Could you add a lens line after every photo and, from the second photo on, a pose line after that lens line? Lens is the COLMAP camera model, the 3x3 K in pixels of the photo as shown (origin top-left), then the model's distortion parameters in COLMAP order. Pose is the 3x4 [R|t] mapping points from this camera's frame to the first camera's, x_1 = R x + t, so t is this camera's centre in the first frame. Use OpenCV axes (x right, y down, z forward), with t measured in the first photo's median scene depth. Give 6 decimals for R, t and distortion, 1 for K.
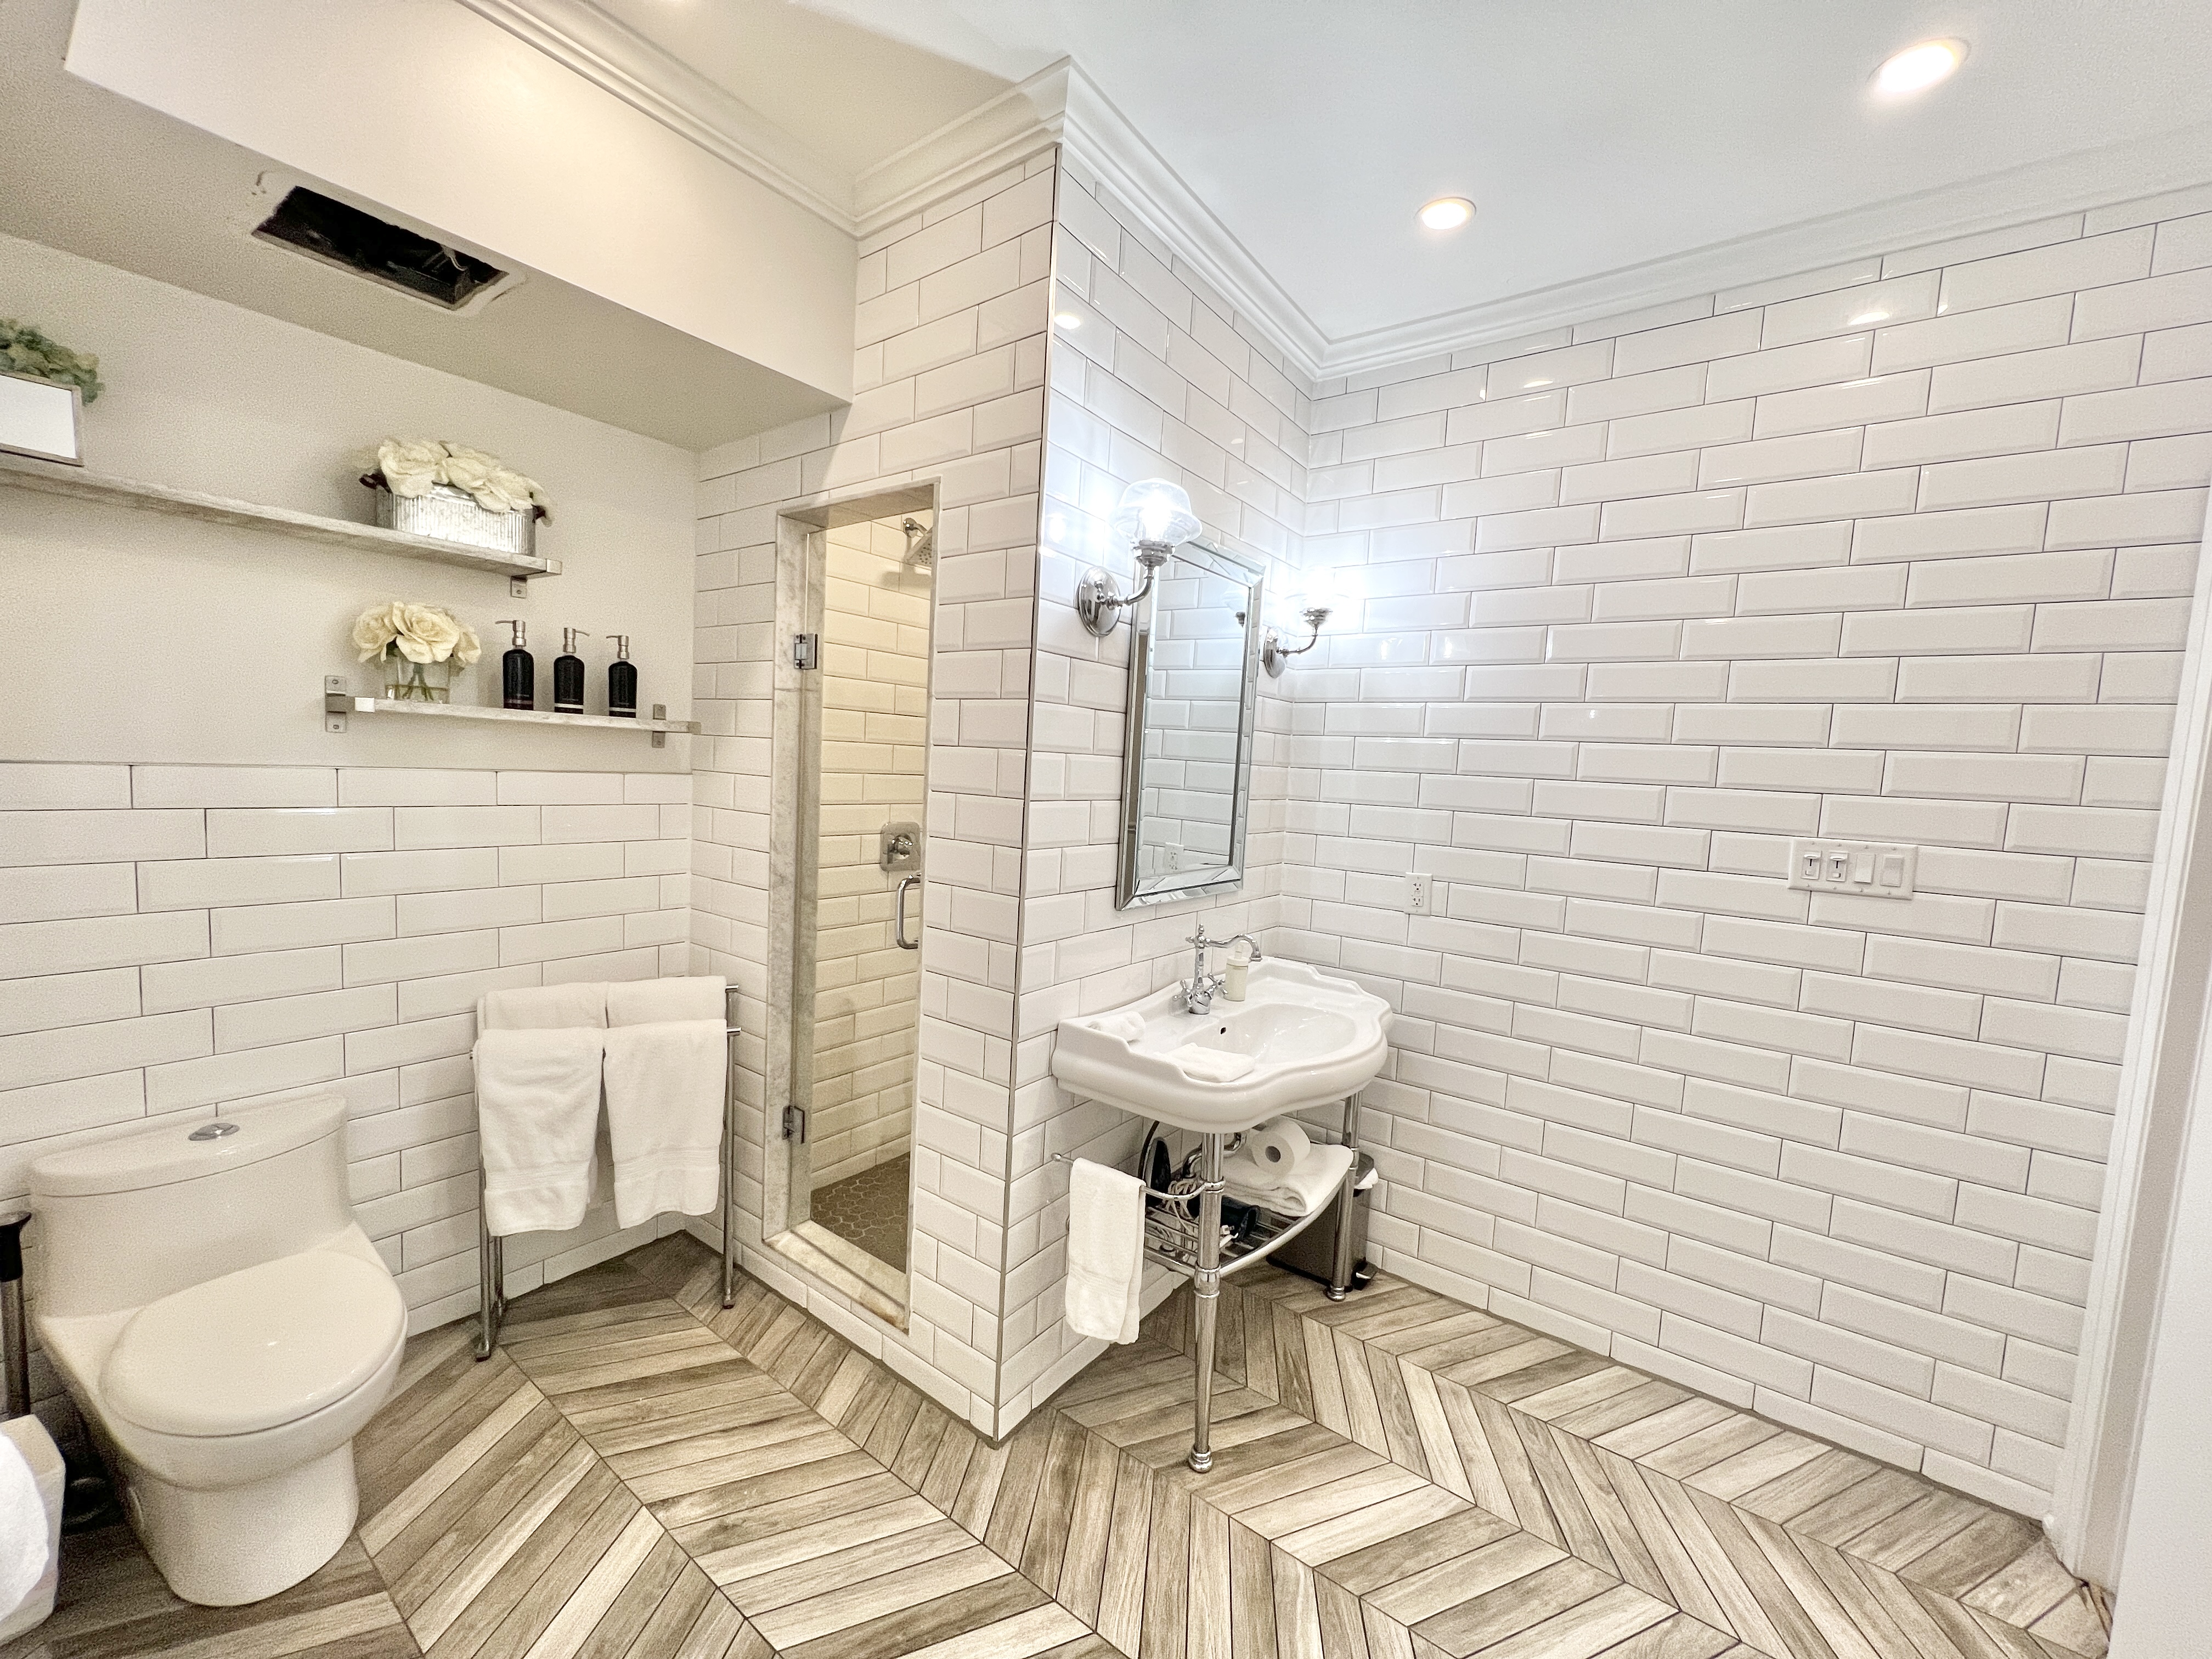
lens RADIAL K [[884.9, 0, 1096.7], [0, 884.9, 838.1], [0, 0, 1]] dist [-0.000932, -0.000100]
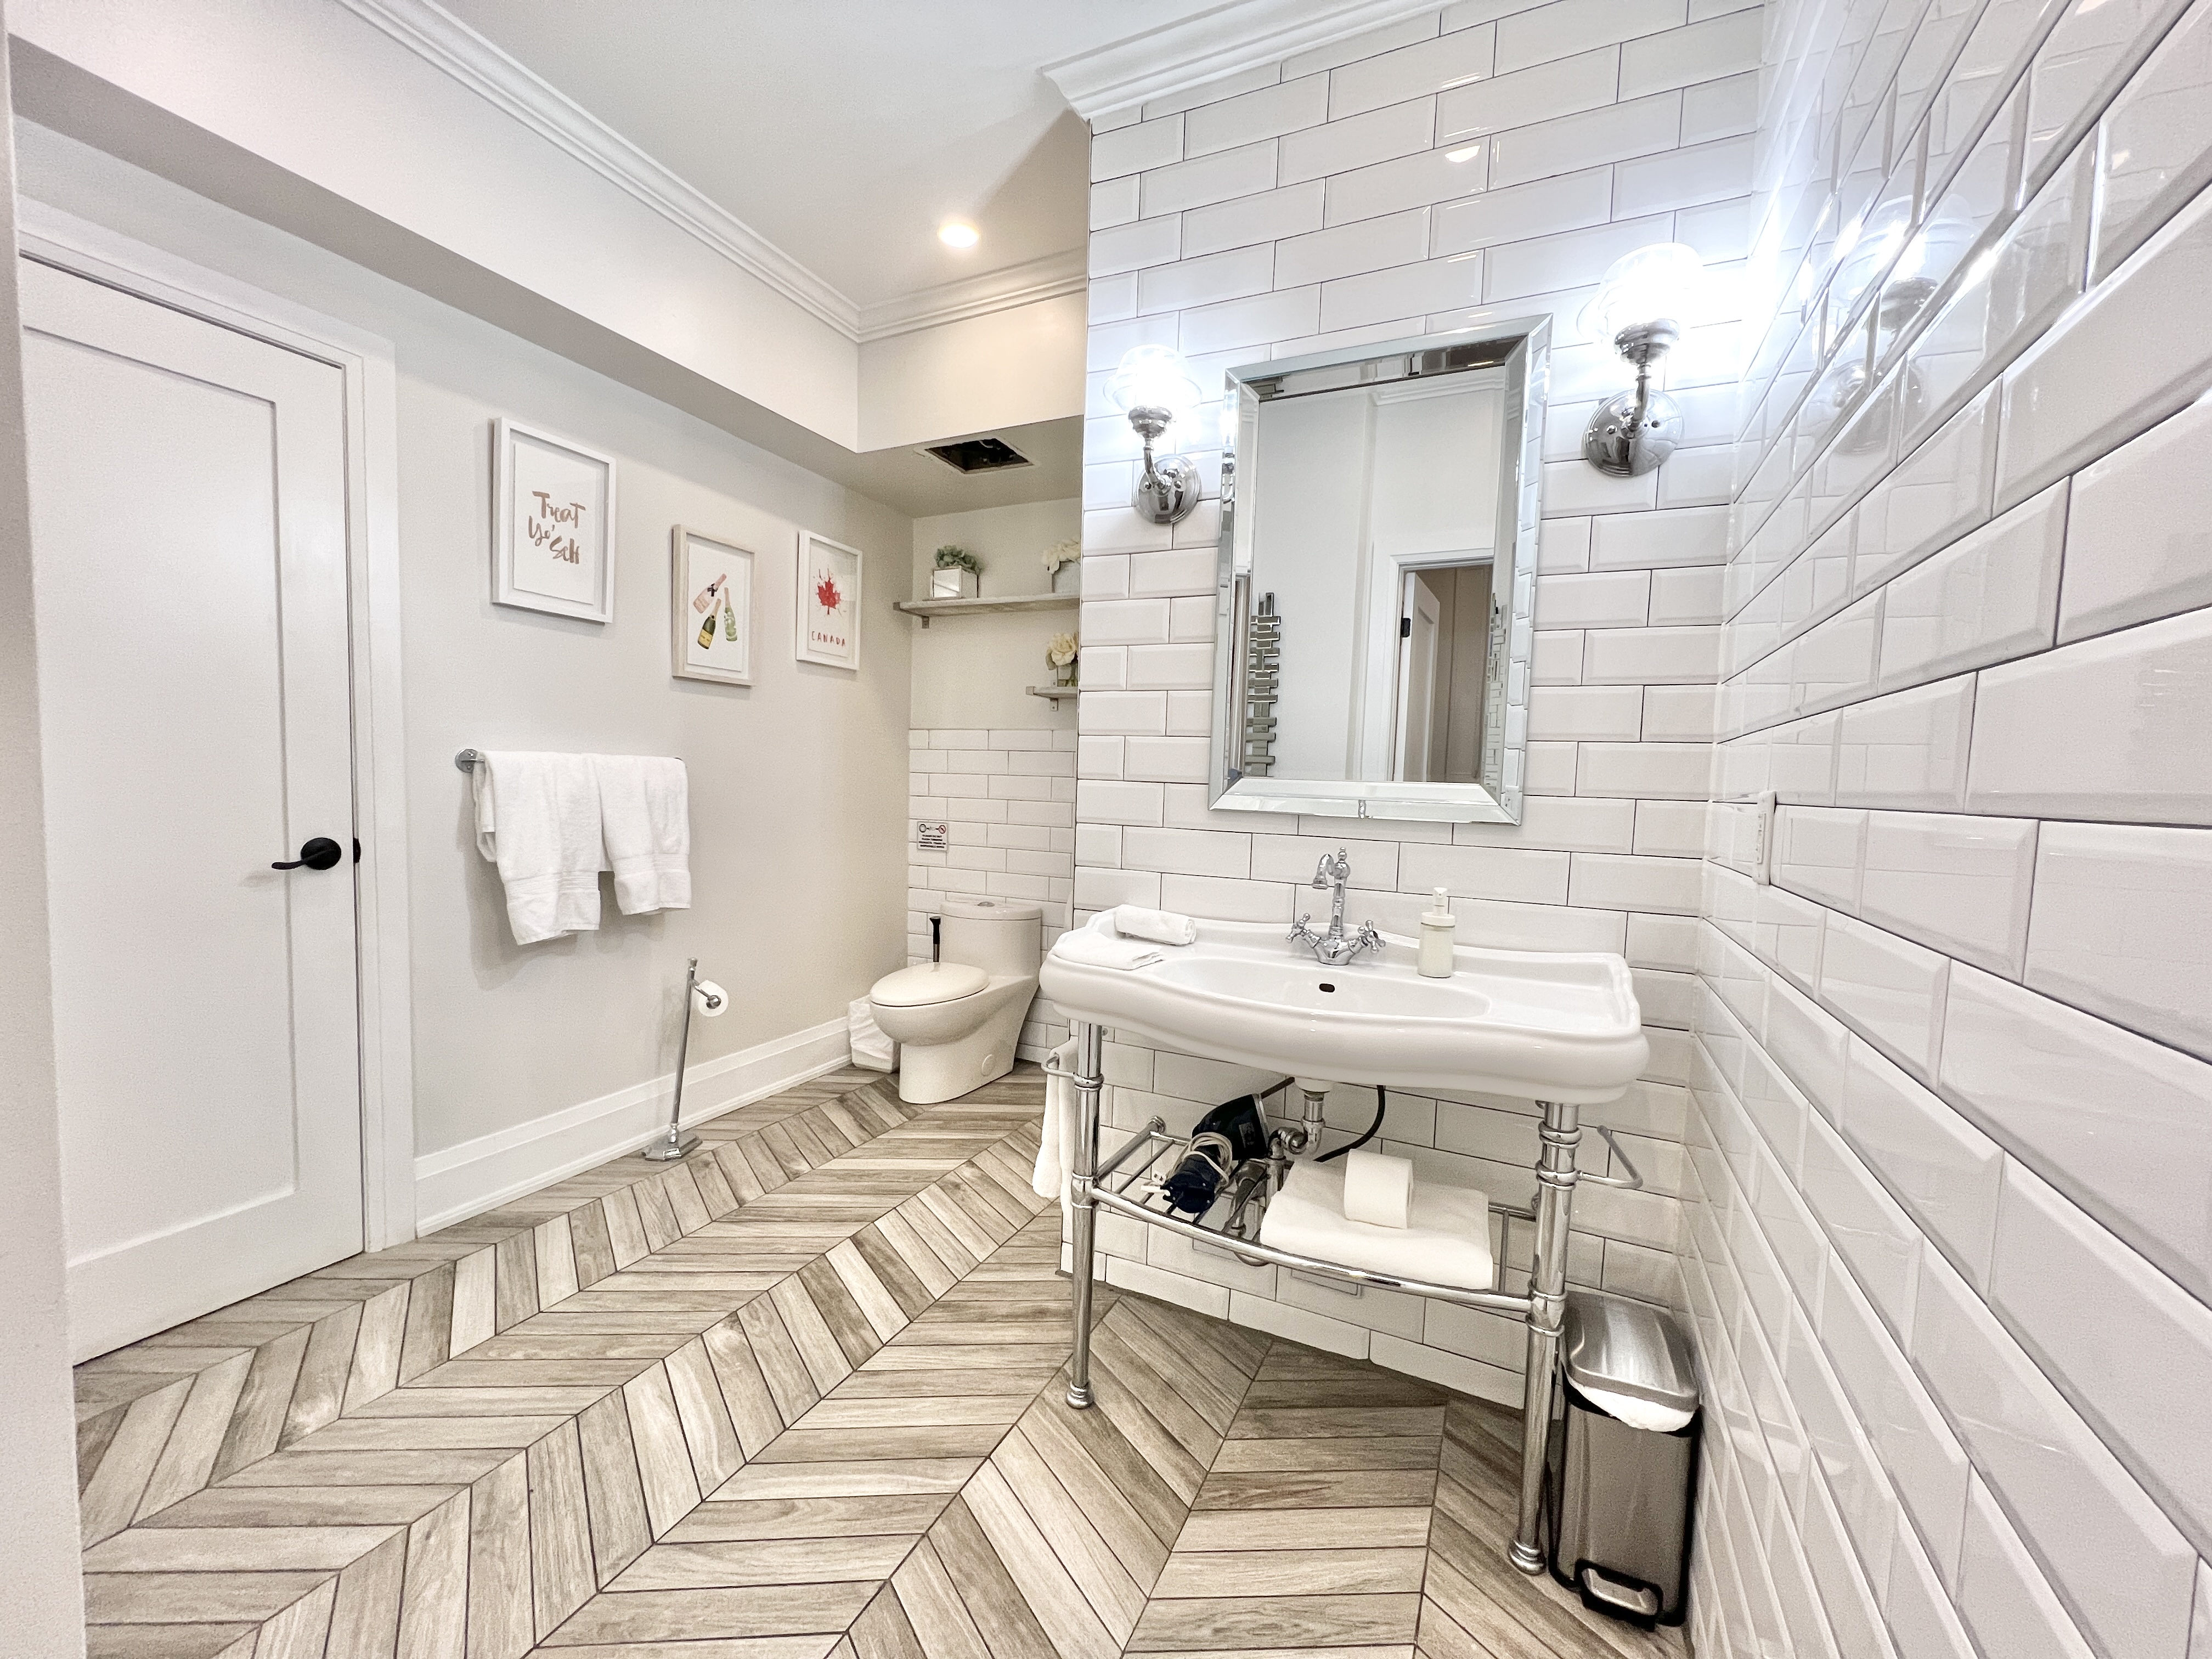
lens RADIAL K [[884.9, 0, 1105.2], [0, 884.9, 828.9], [0, 0, 1]] dist [-0.000932, -0.000100]
pose [[0.190217, 0.009655, -0.981695, 1.077729], [-0.104818, 0.994436, -0.010529, 0.150468], [0.976130, 0.104902, 0.190171, 0.859414]]
